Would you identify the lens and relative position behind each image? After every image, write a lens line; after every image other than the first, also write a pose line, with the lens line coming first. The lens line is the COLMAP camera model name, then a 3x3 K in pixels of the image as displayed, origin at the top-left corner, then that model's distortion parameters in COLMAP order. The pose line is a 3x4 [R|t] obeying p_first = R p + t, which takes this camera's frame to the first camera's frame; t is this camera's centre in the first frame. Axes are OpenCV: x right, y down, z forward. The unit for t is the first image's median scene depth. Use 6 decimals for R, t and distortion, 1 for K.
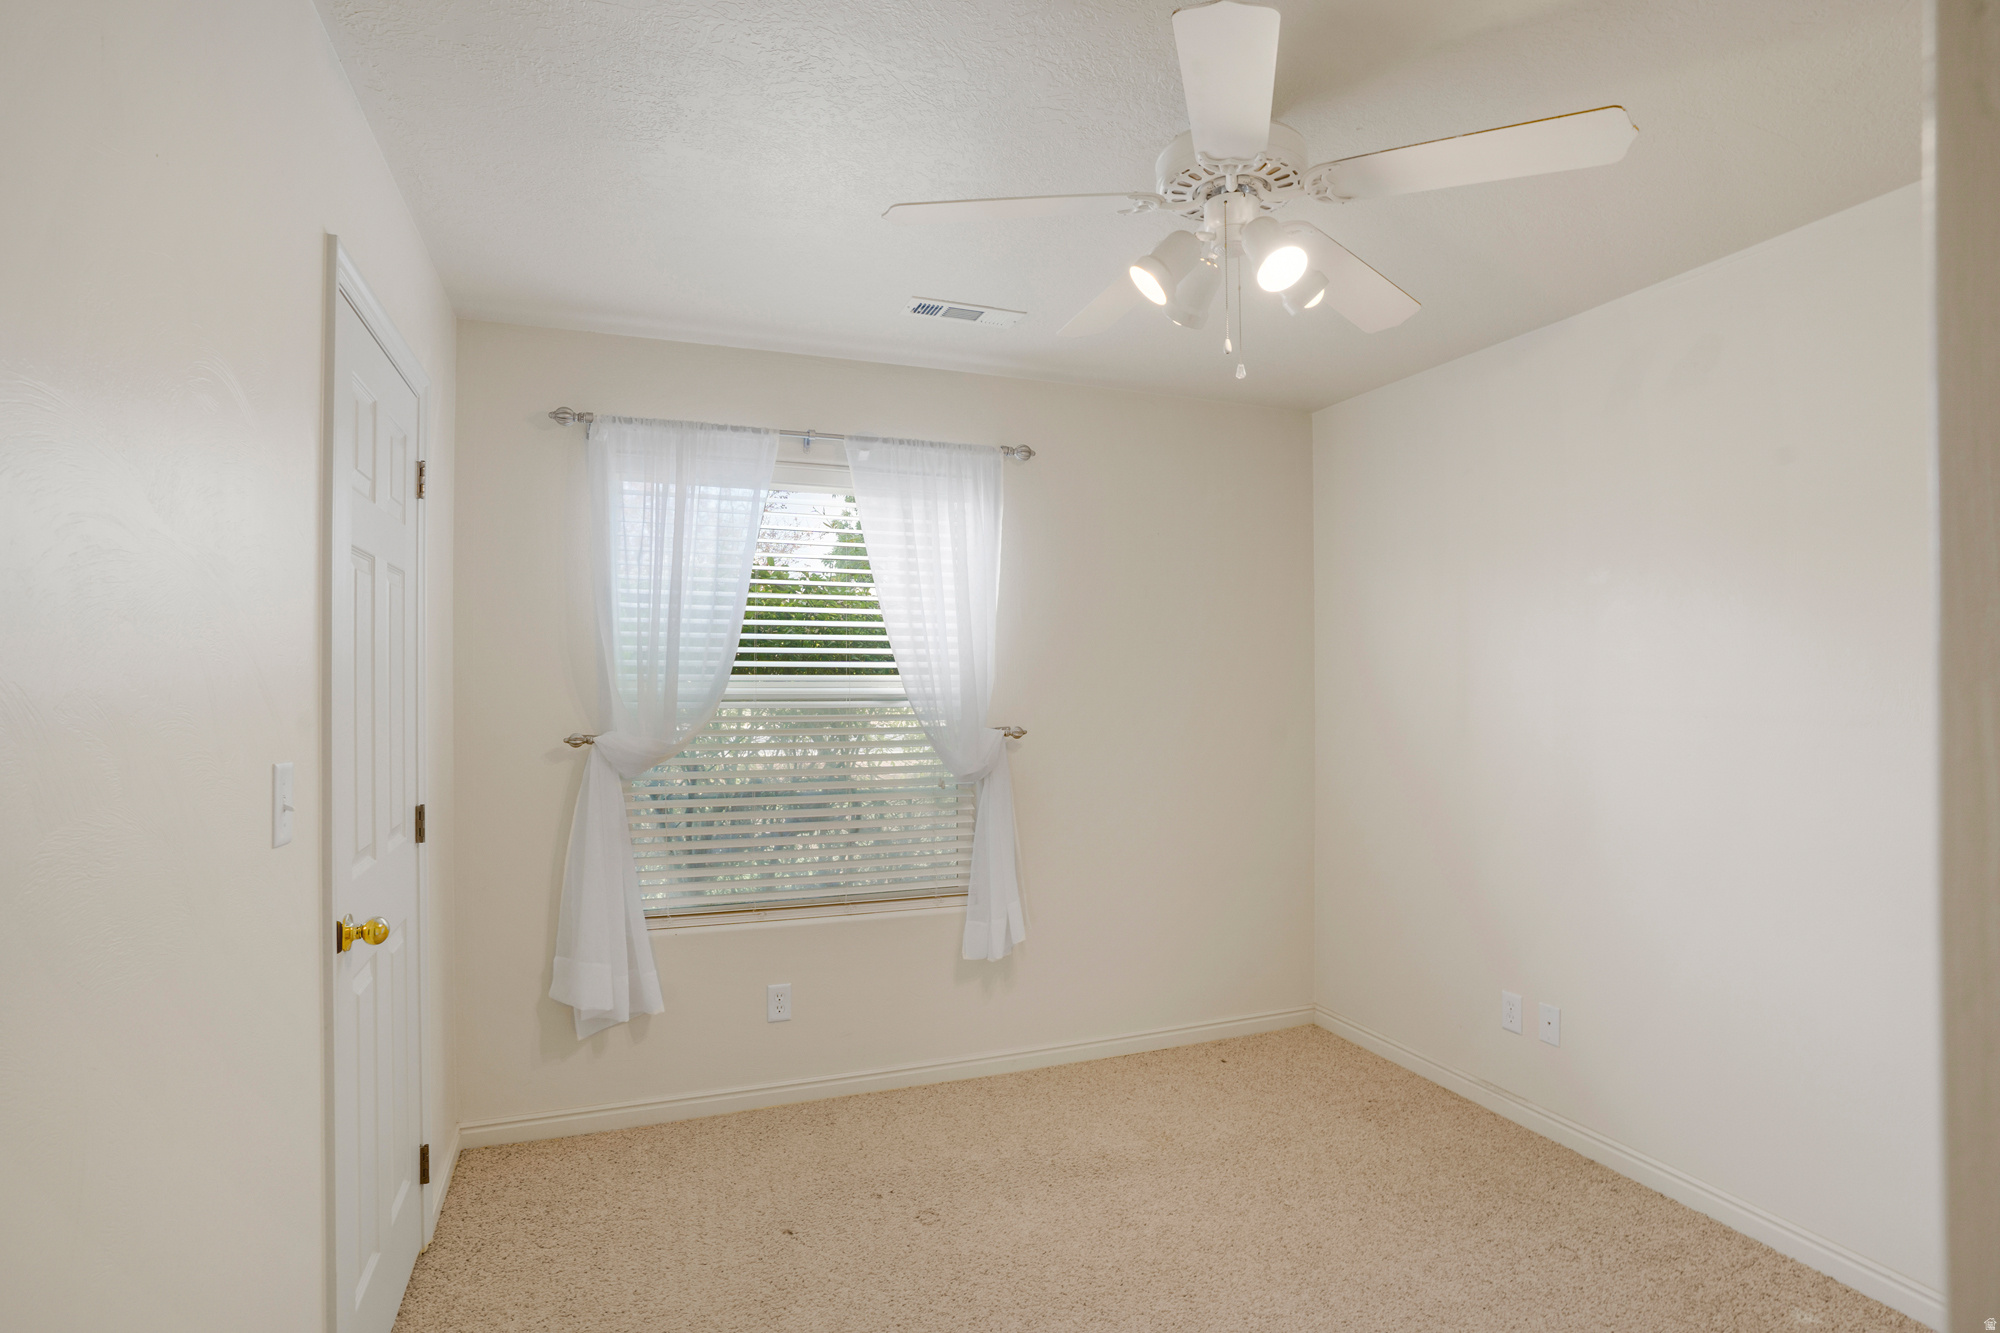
lens RADIAL K [[973.3, 0, 992.6], [0, 973.3, 687.2], [0, 0, 1]] dist [0.001228, 0.000420]
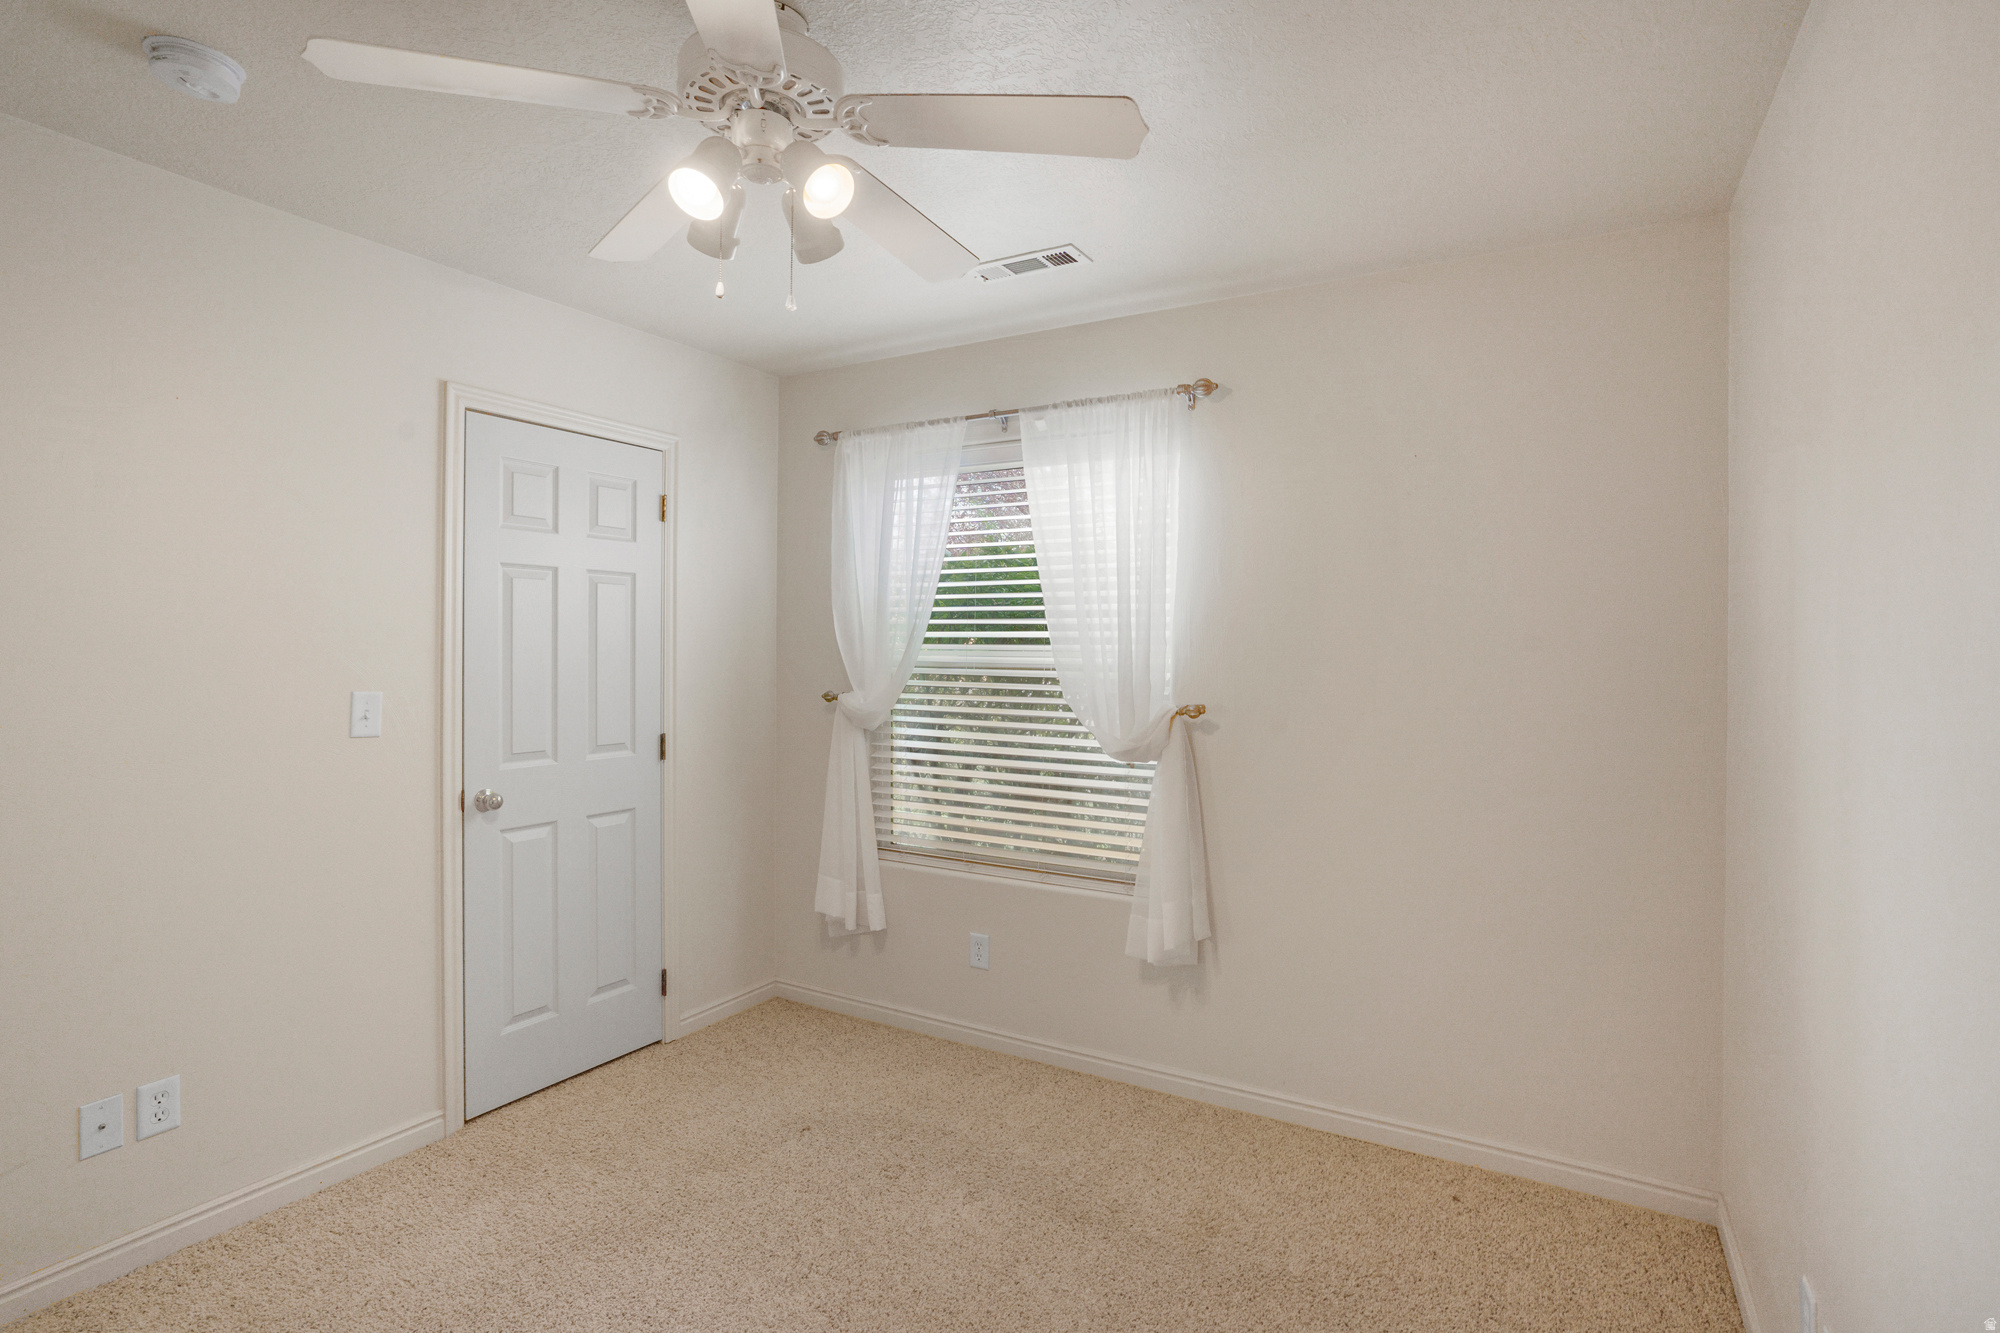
lens RADIAL K [[1018.0, 0, 1000.0], [0, 1018.0, 666.5], [0, 0, 1]] dist [0.033254, 0.000483]
pose [[0.641219, 0.019369, -0.767114, 0.664627], [-0.012121, 0.999812, 0.015112, -0.005763], [0.767262, -0.000392, 0.641333, 0.304695]]
